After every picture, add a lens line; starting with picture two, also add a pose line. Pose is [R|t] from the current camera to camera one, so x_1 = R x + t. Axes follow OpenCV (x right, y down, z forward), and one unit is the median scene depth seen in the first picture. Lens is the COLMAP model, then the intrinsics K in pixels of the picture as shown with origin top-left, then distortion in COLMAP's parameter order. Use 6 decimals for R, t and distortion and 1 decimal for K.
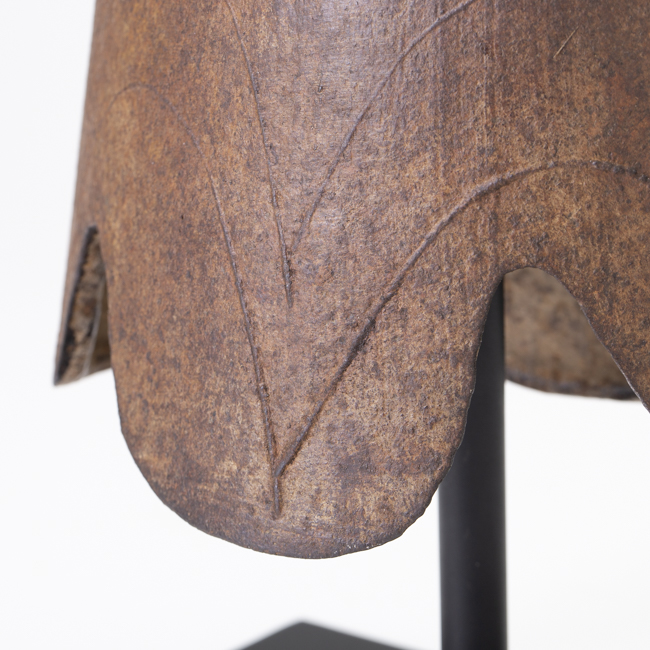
lens RADIAL K [[3150.2, 0, 324.9], [0, 3150.2, 324.7], [0, 0, 1]] dist [-0.030308, 0.000000]
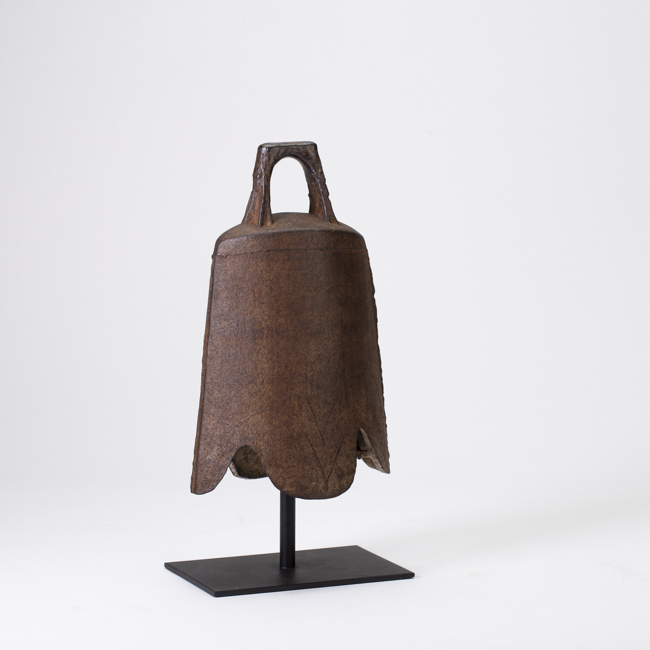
lens RADIAL K [[3150.2, 0, 325.2], [0, 3150.2, 326.0], [0, 0, 1]] dist [-0.030308, 0.000000]
pose [[0.464065, -0.107329, 0.879275, -4.240068], [0.229721, 0.973253, -0.002443, -0.173444], [-0.855495, 0.203122, 0.476309, -1.337499]]
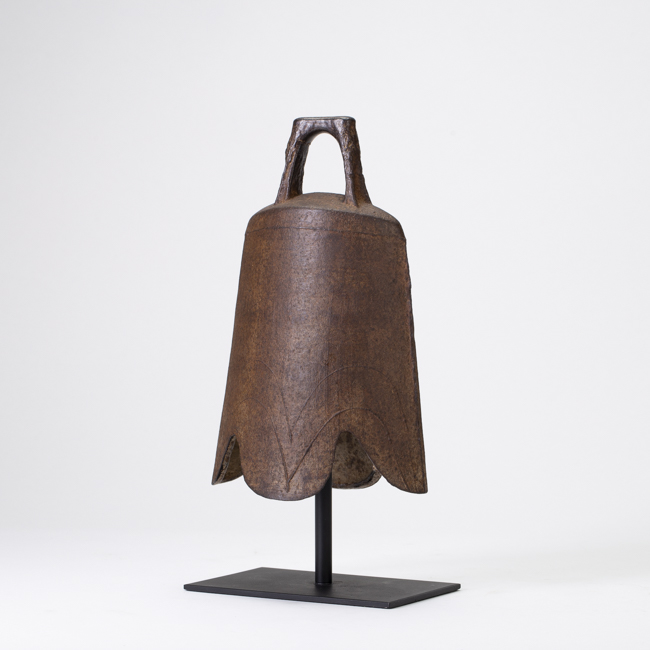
lens RADIAL K [[3150.2, 0, 325.1], [0, 3150.2, 324.1], [0, 0, 1]] dist [-0.030308, 0.000000]
pose [[0.986520, 0.013969, 0.163046, -0.687096], [0.022826, 0.974863, -0.221633, 0.811902], [-0.162044, 0.222367, 0.961402, -3.289380]]
